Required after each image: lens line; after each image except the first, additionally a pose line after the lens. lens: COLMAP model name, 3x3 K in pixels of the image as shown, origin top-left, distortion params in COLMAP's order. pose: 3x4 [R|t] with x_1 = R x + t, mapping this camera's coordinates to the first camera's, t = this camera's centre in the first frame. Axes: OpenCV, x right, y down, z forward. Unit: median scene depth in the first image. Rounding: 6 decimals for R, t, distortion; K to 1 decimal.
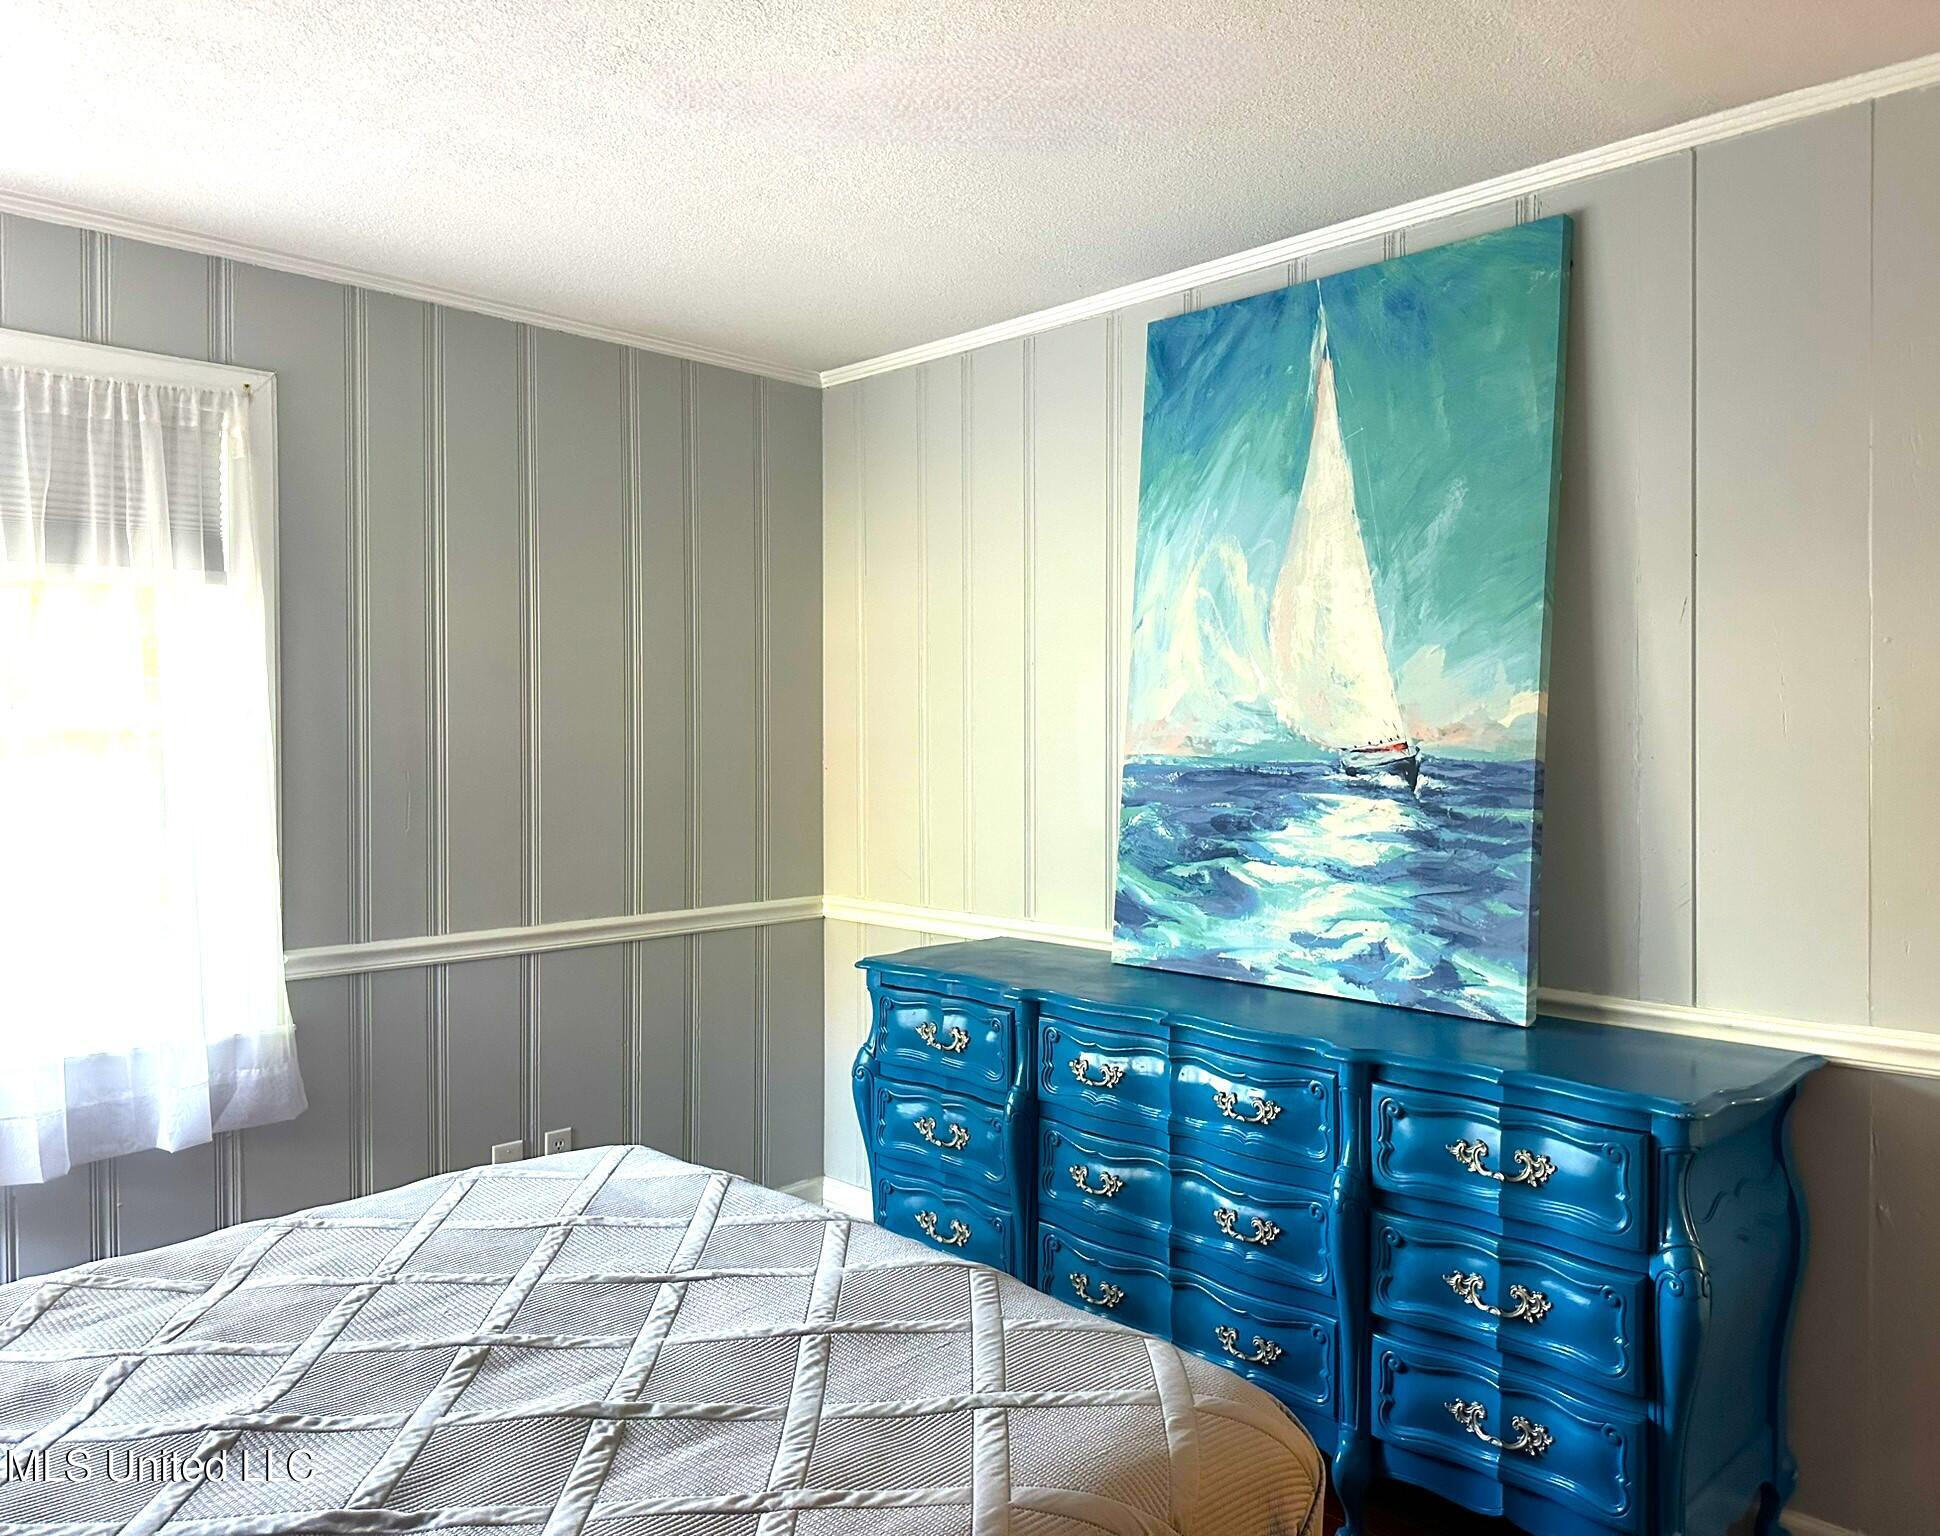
lens RADIAL K [[1458.5, 0, 1017.6], [0, 1458.5, 762.3], [0, 0, 1]] dist [-0.004810, -0.002409]
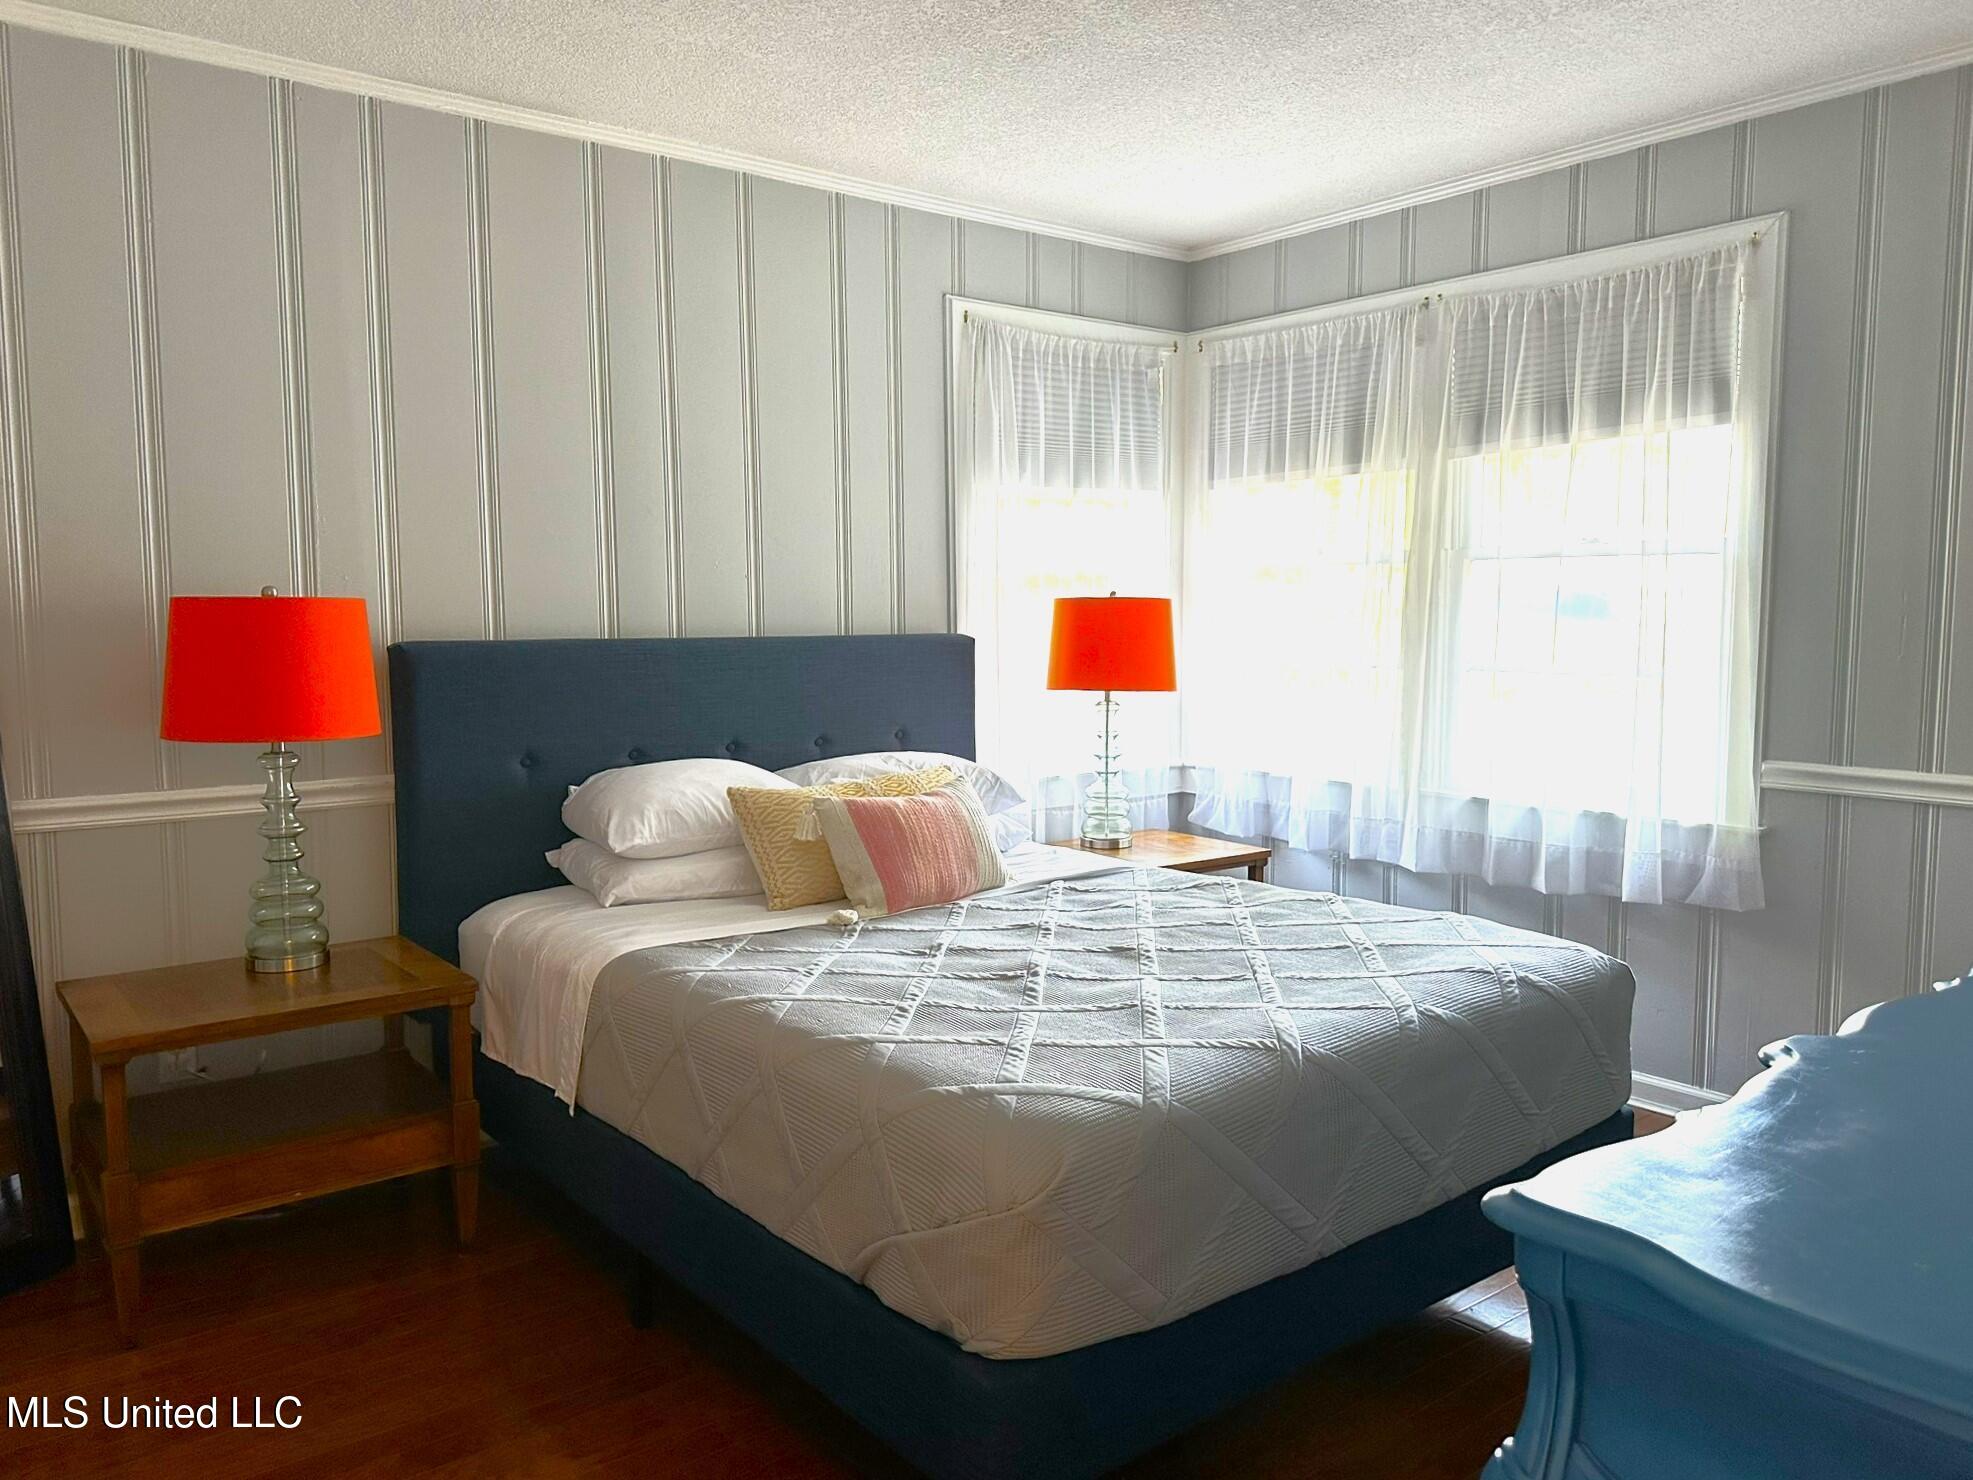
lens RADIAL K [[1434.1, 0, 986.5], [0, 1434.1, 740.0], [0, 0, 1]] dist [0.100697, -0.147784]
pose [[-0.119322, 0.098826, -0.987925, 1.034036], [-0.013534, 0.994780, 0.101146, 0.022275], [0.992763, 0.025439, -0.117361, 0.908291]]
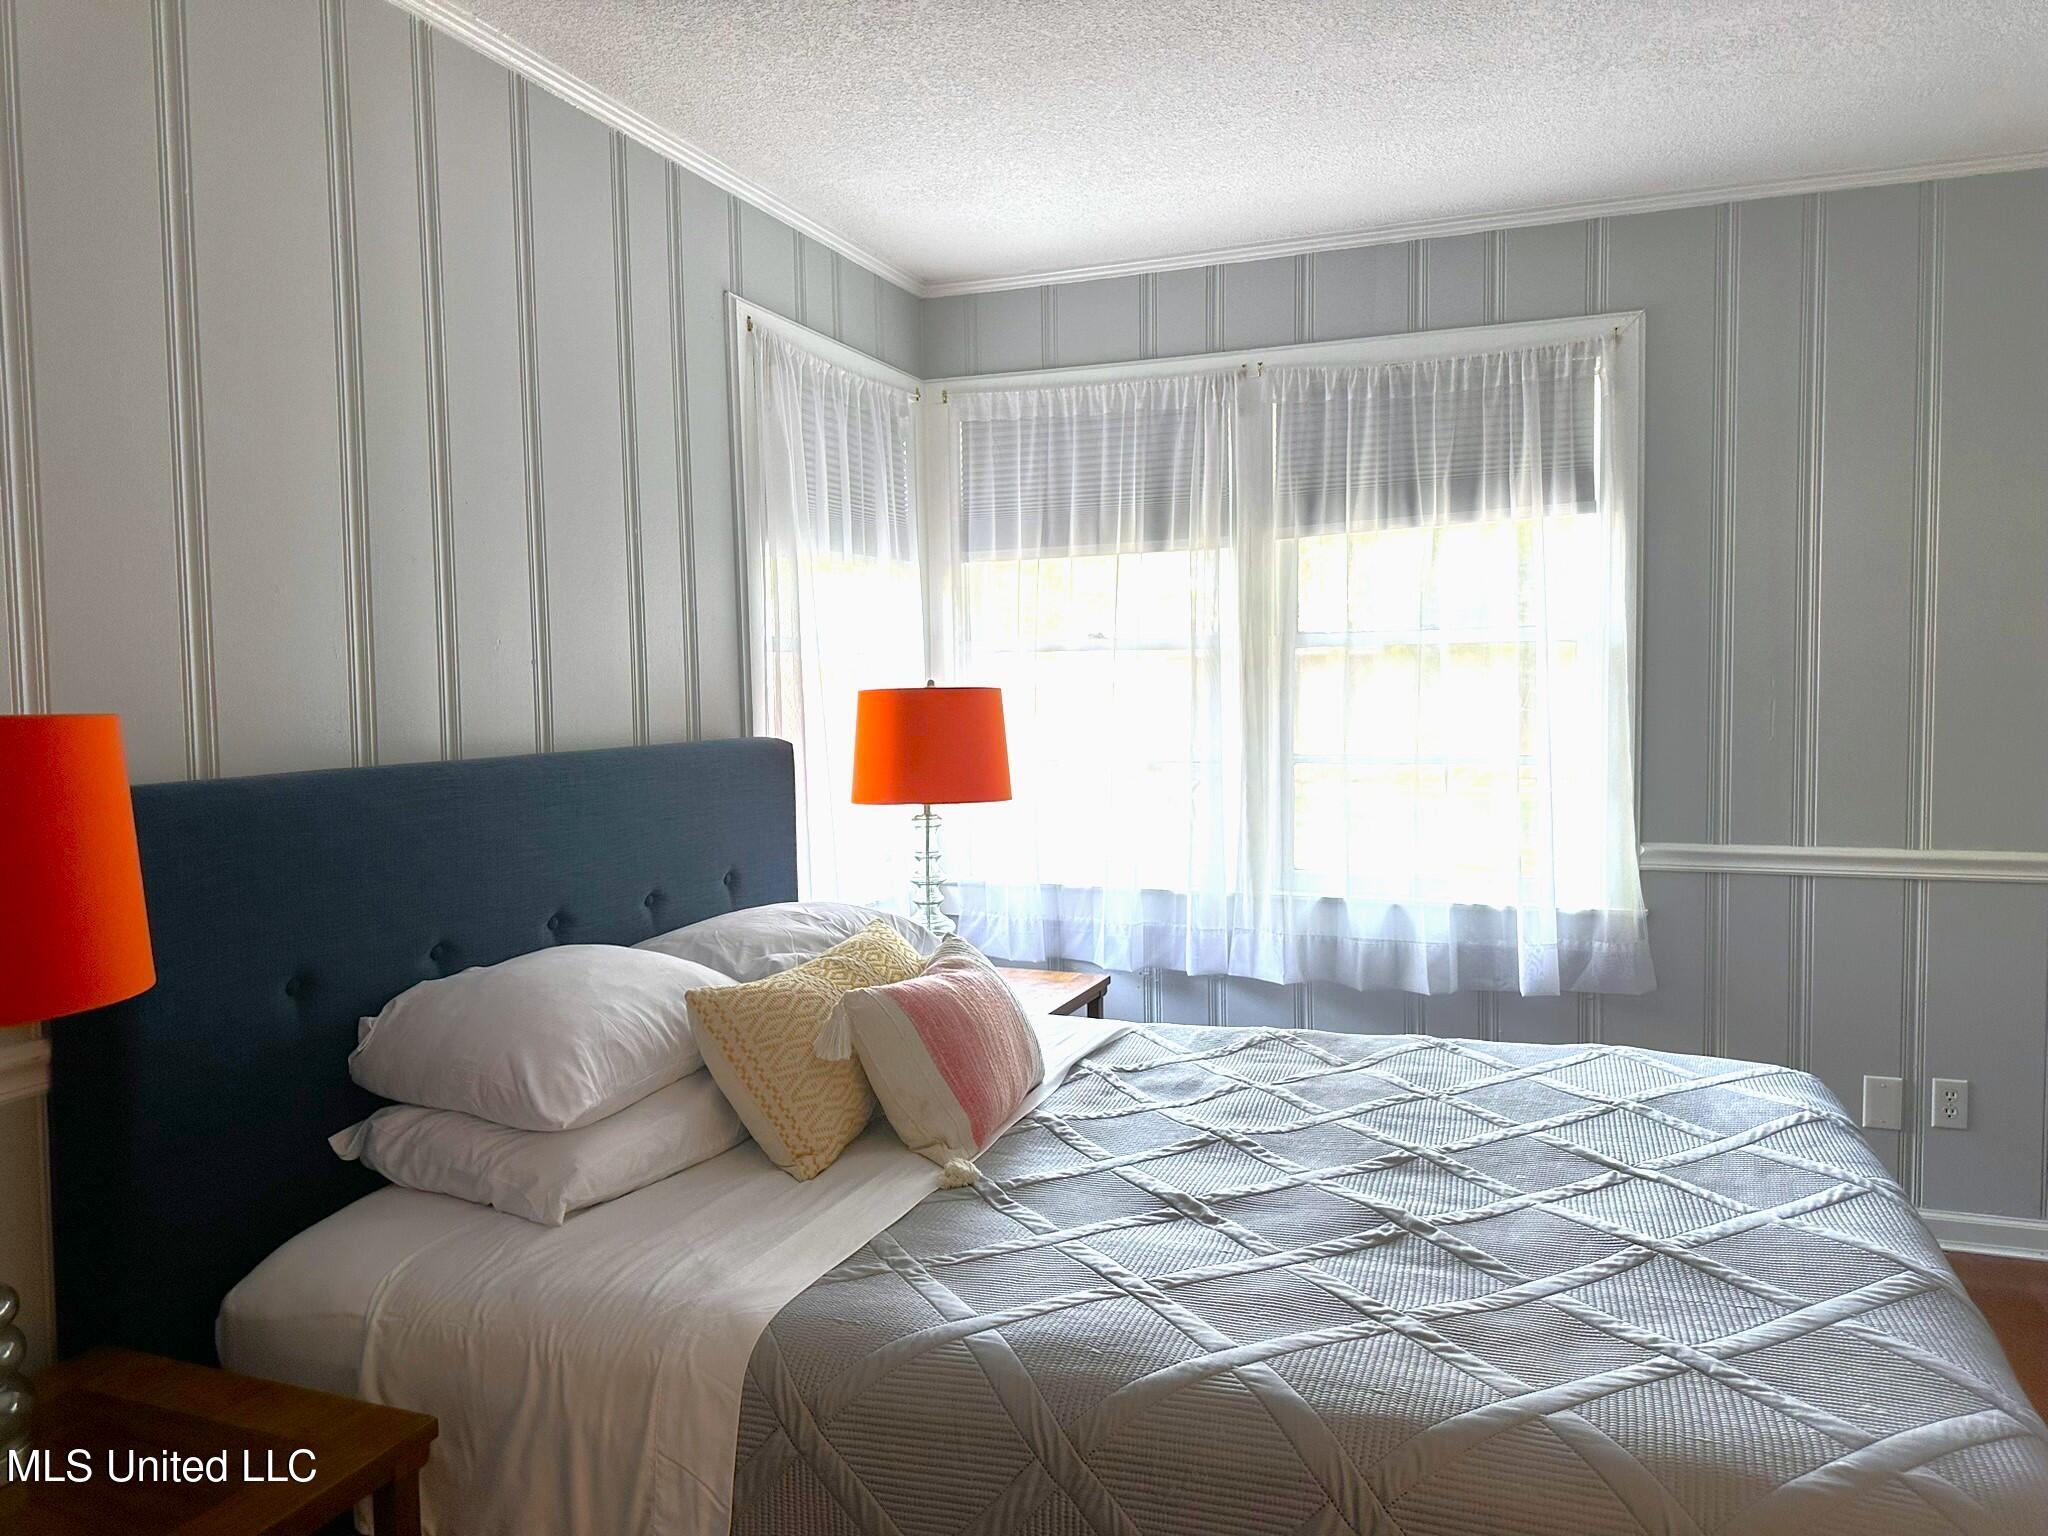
lens RADIAL K [[1419.1, 0, 1024.0], [0, 1419.1, 768.0], [0, 0, 1]] dist [0.152131, -0.293379]
pose [[0.404065, 0.054663, -0.913096, 0.495235], [-0.004636, 0.998322, 0.057714, 0.020835], [0.914719, -0.019087, 0.403640, 0.220485]]
